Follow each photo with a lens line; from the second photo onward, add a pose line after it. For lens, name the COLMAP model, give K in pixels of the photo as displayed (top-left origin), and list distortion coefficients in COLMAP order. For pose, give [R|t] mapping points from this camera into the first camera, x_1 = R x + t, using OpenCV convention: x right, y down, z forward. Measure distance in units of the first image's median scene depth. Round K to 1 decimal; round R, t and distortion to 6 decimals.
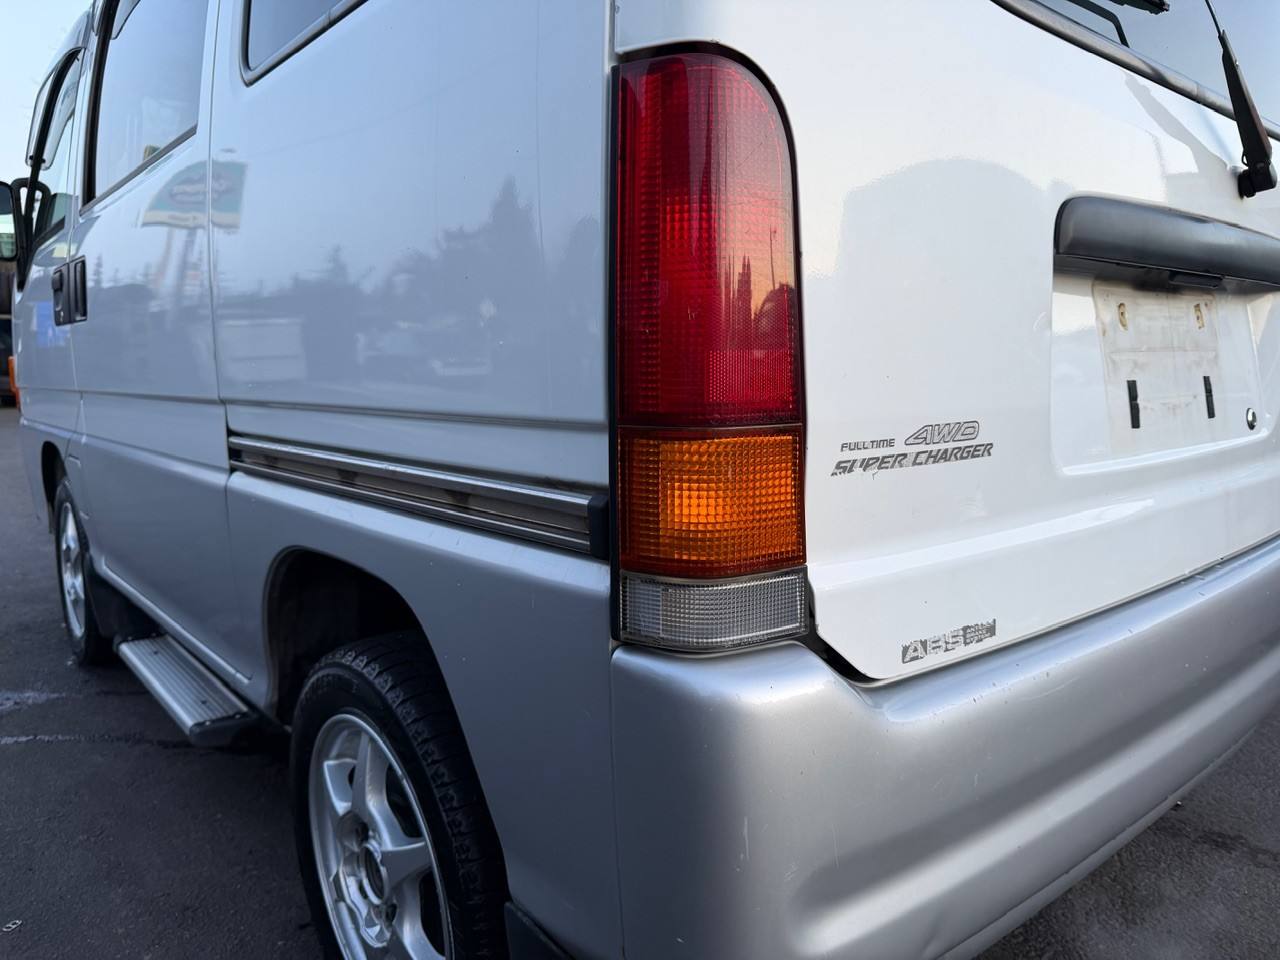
lens RADIAL K [[911.3, 0, 637.3], [0, 911.3, 487.8], [0, 0, 1]] dist [-0.011693, 0.004400]
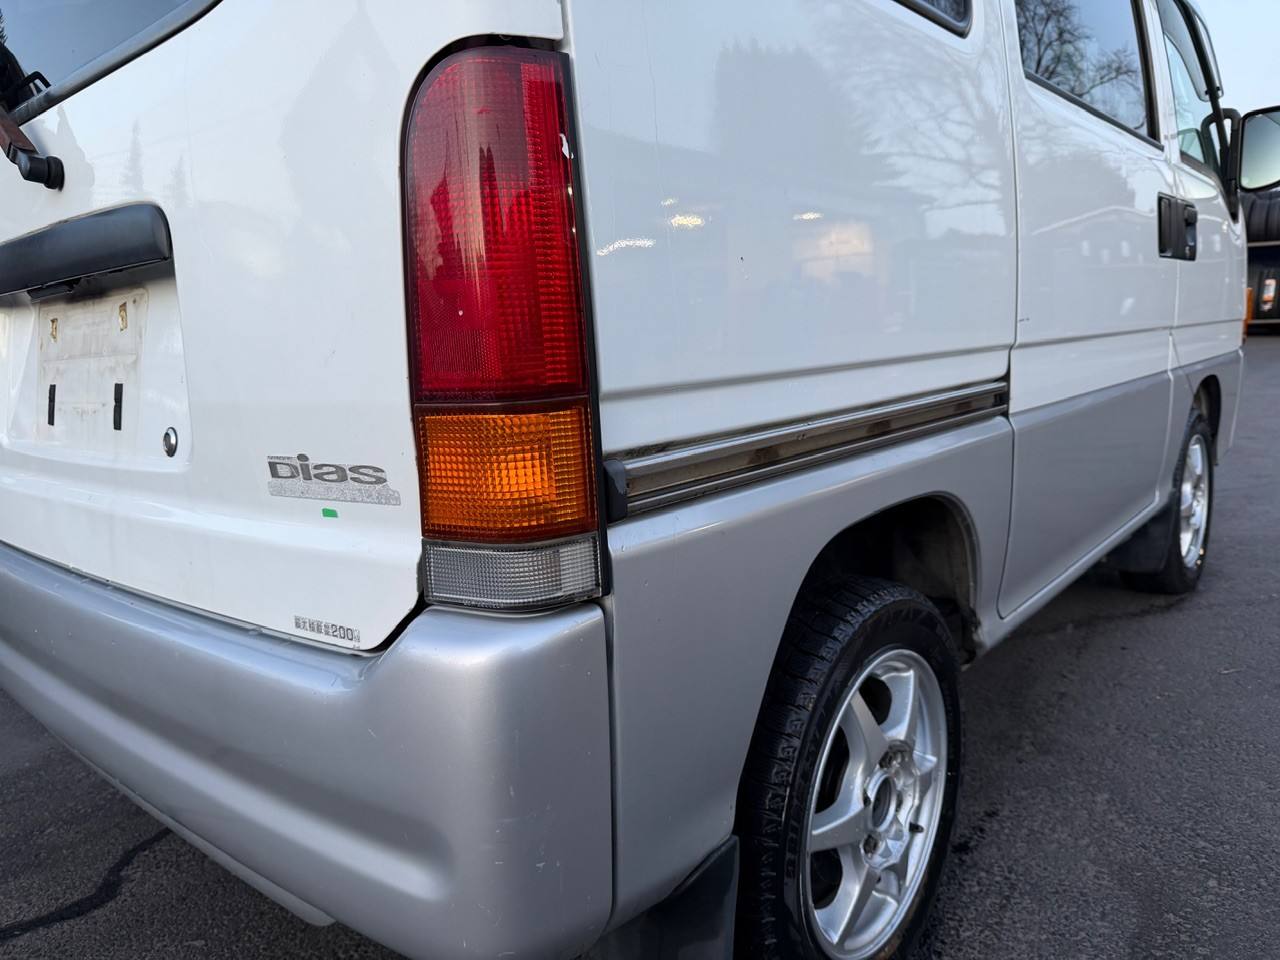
lens RADIAL K [[911.3, 0, 638.0], [0, 911.3, 472.6], [0, 0, 1]] dist [-0.011693, 0.004400]
pose [[0.174017, 0.152449, -0.972871, 1.660171], [-0.086162, 0.986512, 0.139175, -0.212235], [0.980966, 0.059605, 0.184806, 1.386128]]
